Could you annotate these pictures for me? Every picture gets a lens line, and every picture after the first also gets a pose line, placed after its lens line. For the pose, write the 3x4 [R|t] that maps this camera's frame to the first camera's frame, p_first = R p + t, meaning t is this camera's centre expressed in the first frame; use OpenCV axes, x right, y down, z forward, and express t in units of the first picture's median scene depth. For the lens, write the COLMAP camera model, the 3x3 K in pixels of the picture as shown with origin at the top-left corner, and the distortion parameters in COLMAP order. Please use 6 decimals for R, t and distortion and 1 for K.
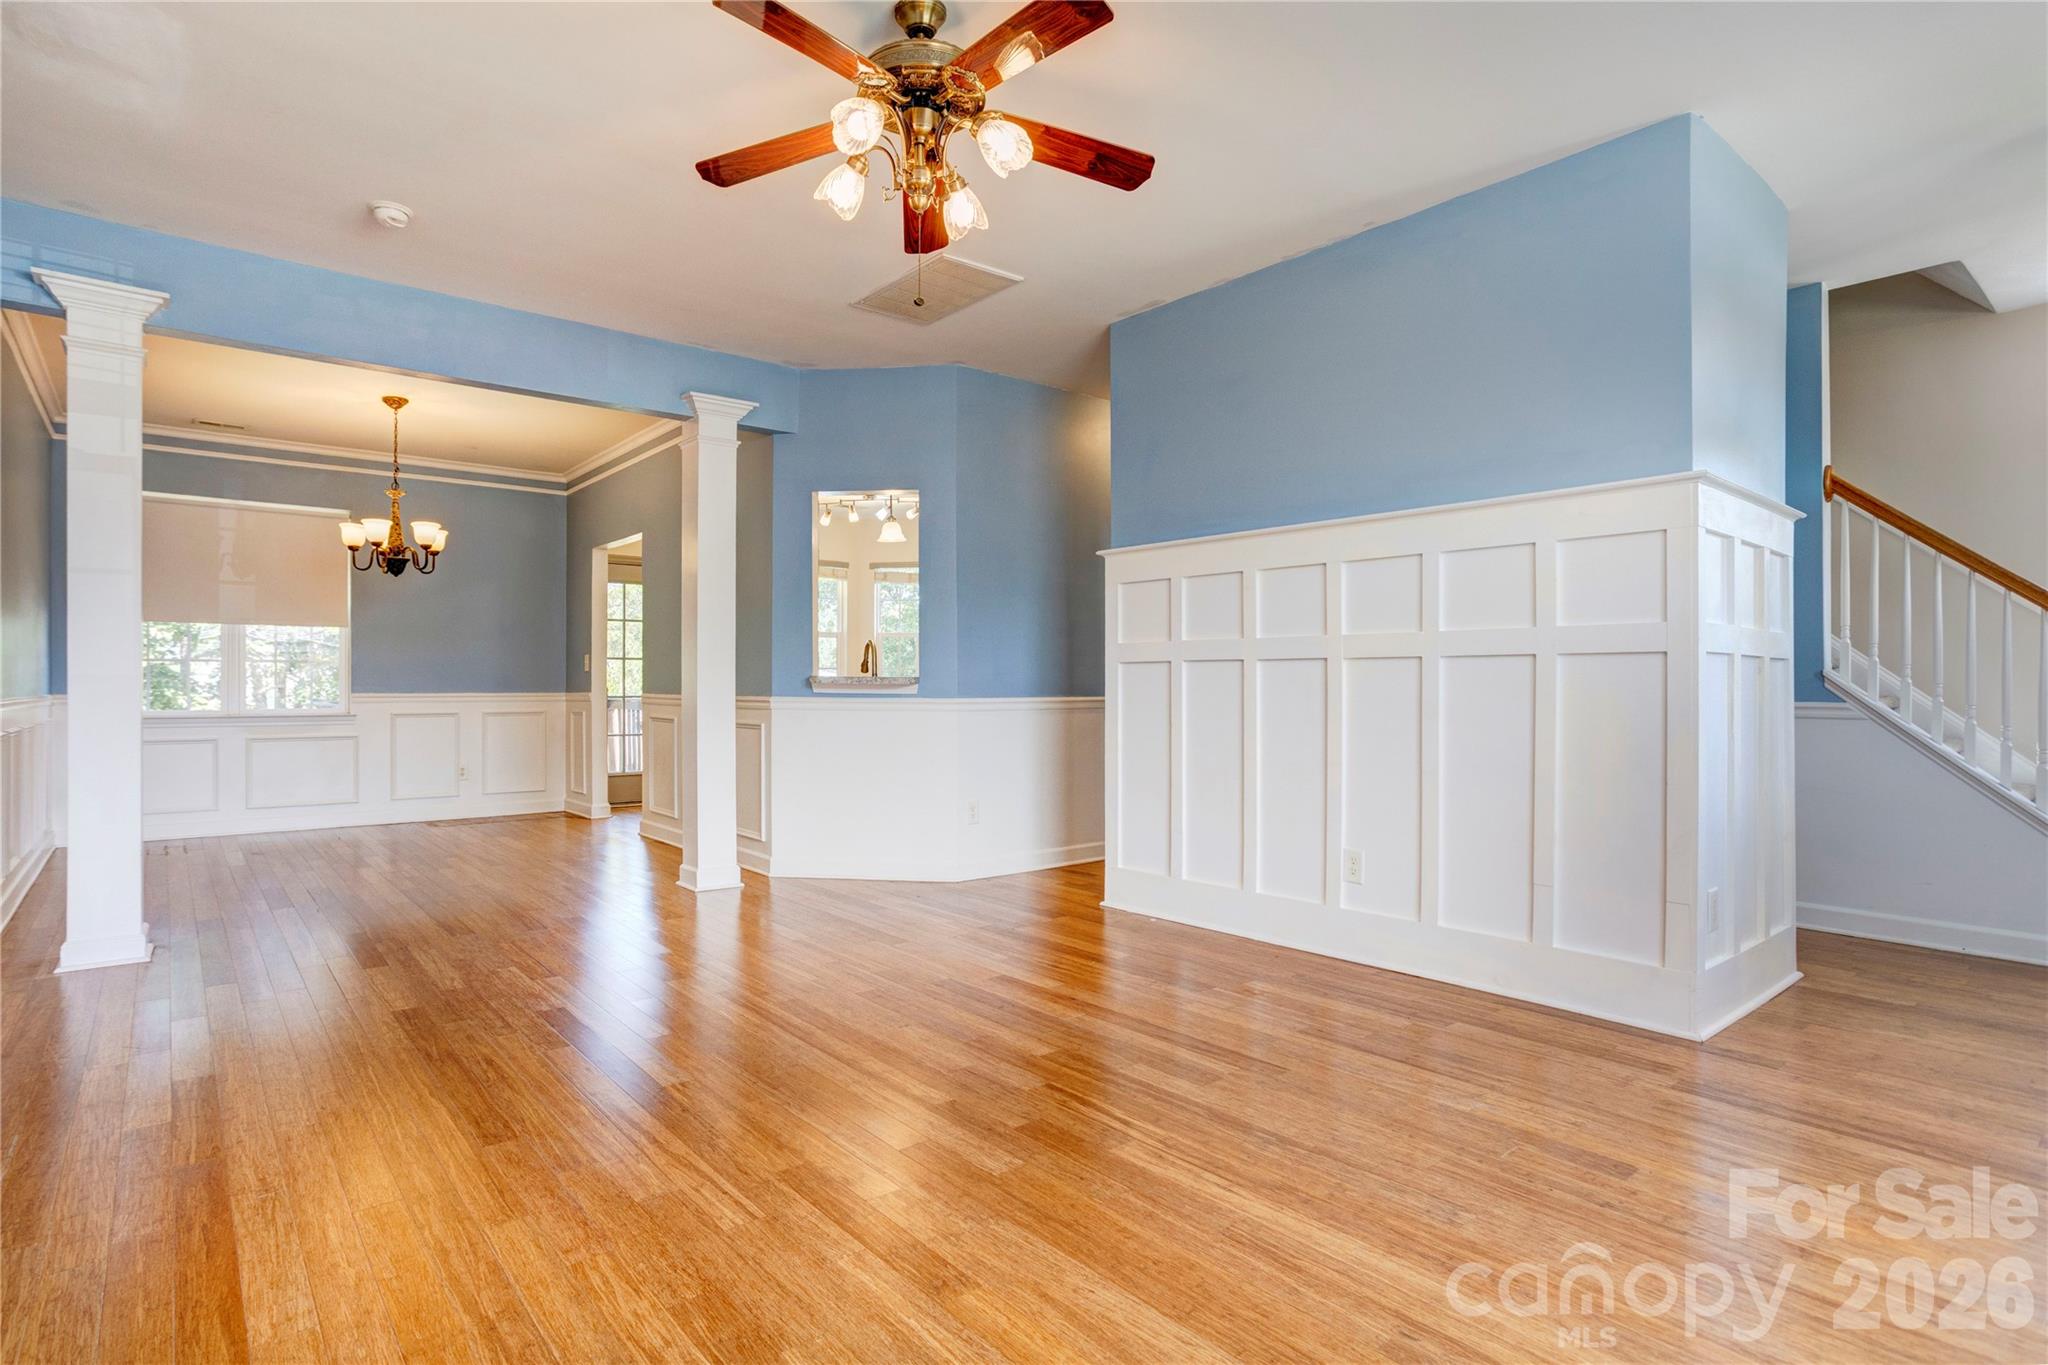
lens RADIAL K [[1083.7, 0, 993.0], [0, 1083.7, 675.1], [0, 0, 1]] dist [-0.001468, -0.000084]
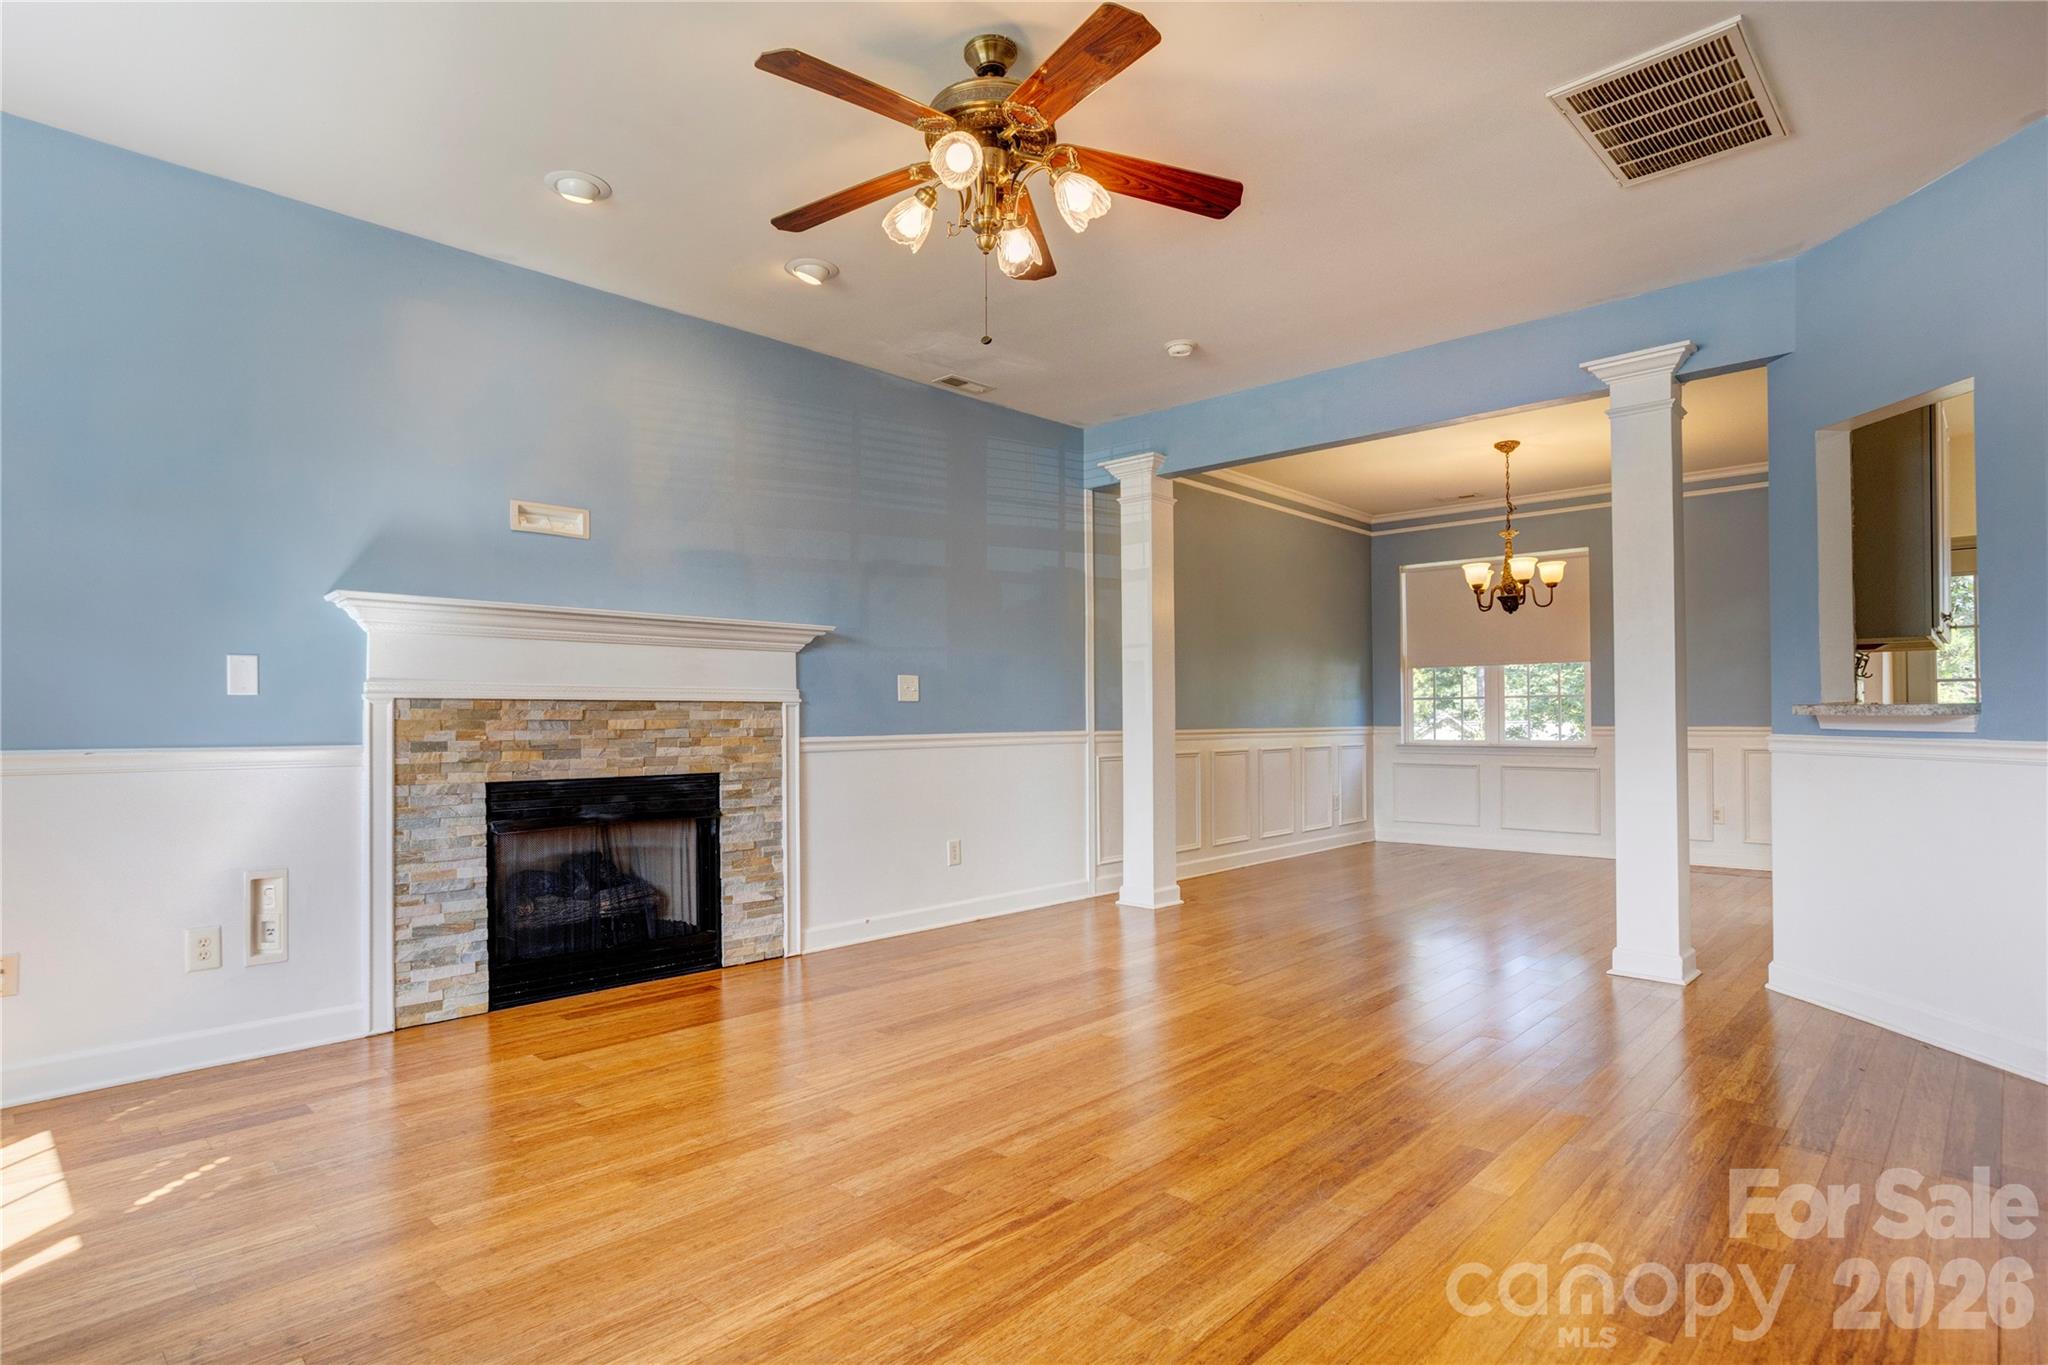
lens RADIAL K [[1021.8, 0, 934.2], [0, 1021.8, 717.7], [0, 0, 1]] dist [-0.056341, 0.000208]
pose [[0.088834, -0.002758, -0.996043, 0.635206], [0.007804, 0.999967, -0.002073, 0.010232], [0.996016, -0.007589, 0.088852, 0.661043]]
